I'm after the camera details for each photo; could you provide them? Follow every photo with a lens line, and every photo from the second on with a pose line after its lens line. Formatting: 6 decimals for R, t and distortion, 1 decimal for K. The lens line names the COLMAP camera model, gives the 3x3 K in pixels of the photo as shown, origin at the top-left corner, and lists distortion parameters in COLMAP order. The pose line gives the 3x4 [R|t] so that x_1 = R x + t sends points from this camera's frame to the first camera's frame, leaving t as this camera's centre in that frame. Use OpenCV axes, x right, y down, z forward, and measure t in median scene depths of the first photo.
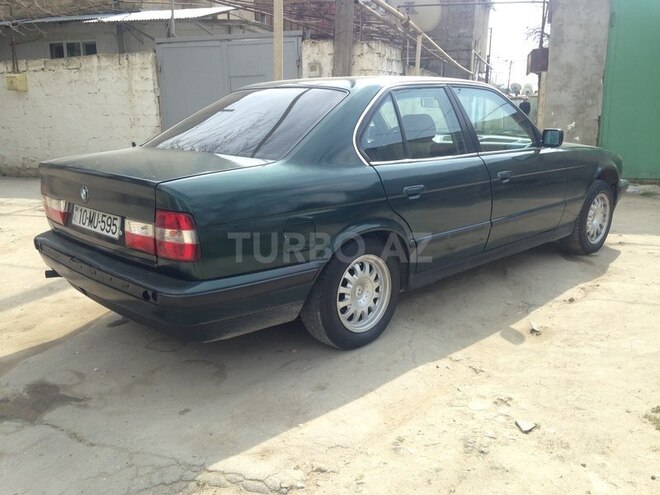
lens RADIAL K [[644.0, 0, 308.6], [0, 644.0, 233.3], [0, 0, 1]] dist [0.085336, 0.000000]
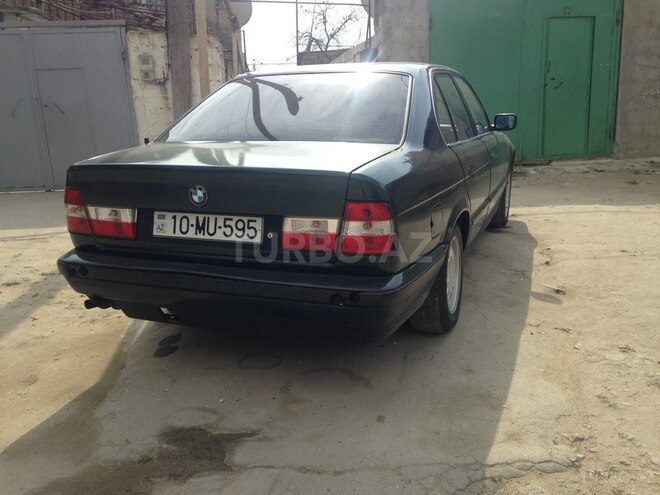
lens RADIAL K [[644.0, 0, 329.3], [0, 644.0, 243.1], [0, 0, 1]] dist [0.085336, 0.000000]
pose [[0.899200, -0.104605, 0.424850, -0.546223], [0.100440, 0.994420, 0.032261, -0.009800], [-0.425854, 0.013663, 0.904689, 0.173048]]
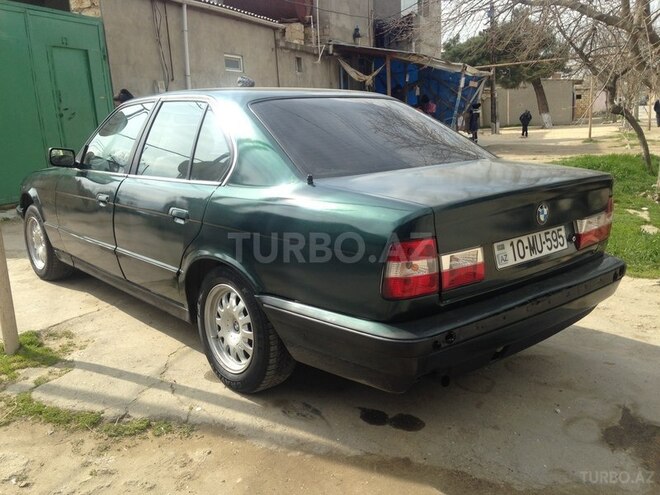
lens RADIAL K [[644.0, 0, 331.8], [0, 644.0, 243.3], [0, 0, 1]] dist [0.085336, 0.000000]
pose [[-0.014774, -0.189165, 0.981834, -1.153756], [0.230412, 0.954870, 0.187437, -0.241286], [-0.972981, 0.228996, 0.029479, 1.233178]]
